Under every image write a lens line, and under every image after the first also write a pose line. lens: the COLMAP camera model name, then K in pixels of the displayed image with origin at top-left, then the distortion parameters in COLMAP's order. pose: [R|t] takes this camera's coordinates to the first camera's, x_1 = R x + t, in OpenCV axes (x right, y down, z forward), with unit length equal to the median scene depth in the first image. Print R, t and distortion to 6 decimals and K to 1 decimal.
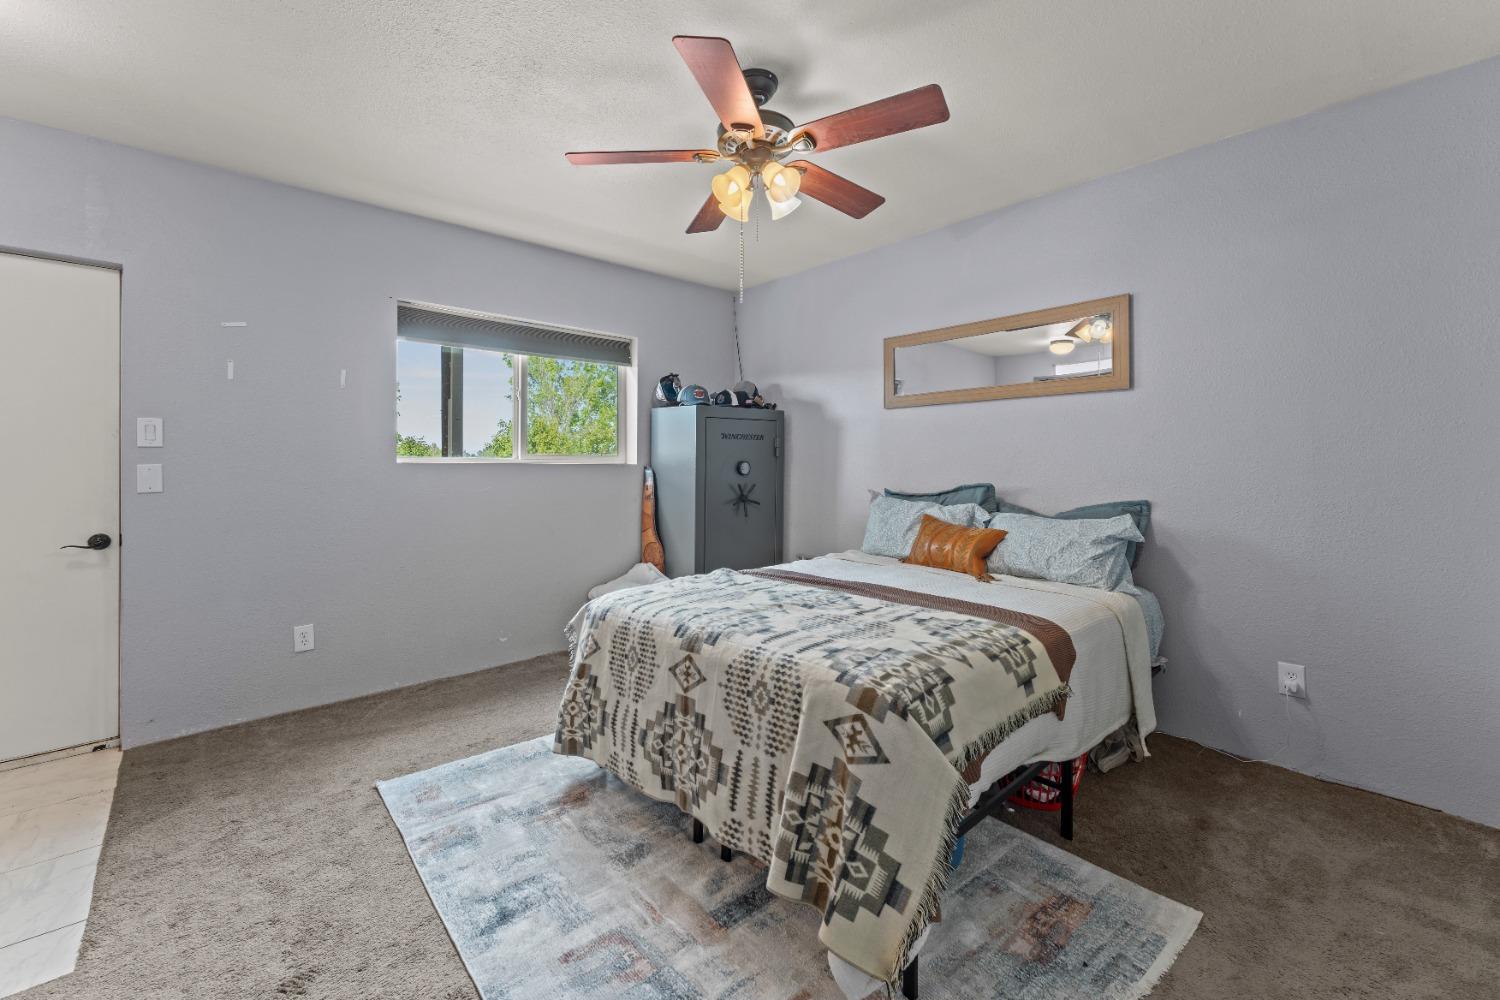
lens RADIAL K [[596.5, 0, 750.8], [0, 596.5, 462.5], [0, 0, 1]] dist [-0.034808, 0.000003]
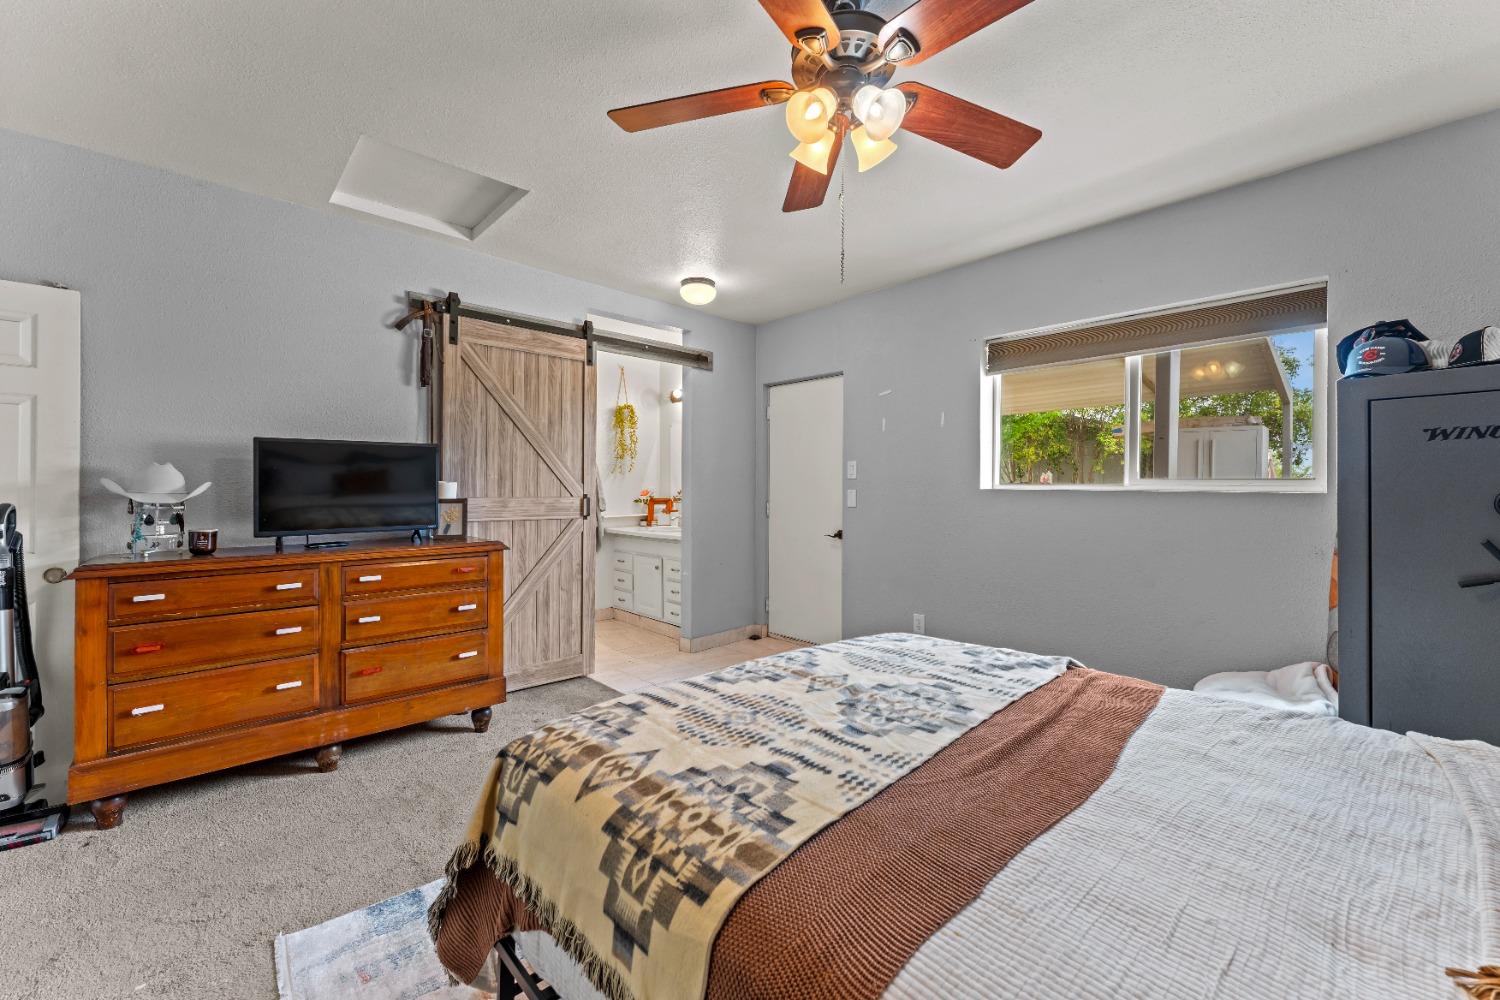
lens RADIAL K [[576.4, 0, 751.0], [0, 576.4, 485.6], [0, 0, 1]] dist [-0.000348, -0.000015]
pose [[-0.010447, -0.001410, -0.999944, 0.618169], [-0.002613, 0.999996, -0.001383, -0.005573], [0.999942, 0.002599, -0.010450, 0.755346]]
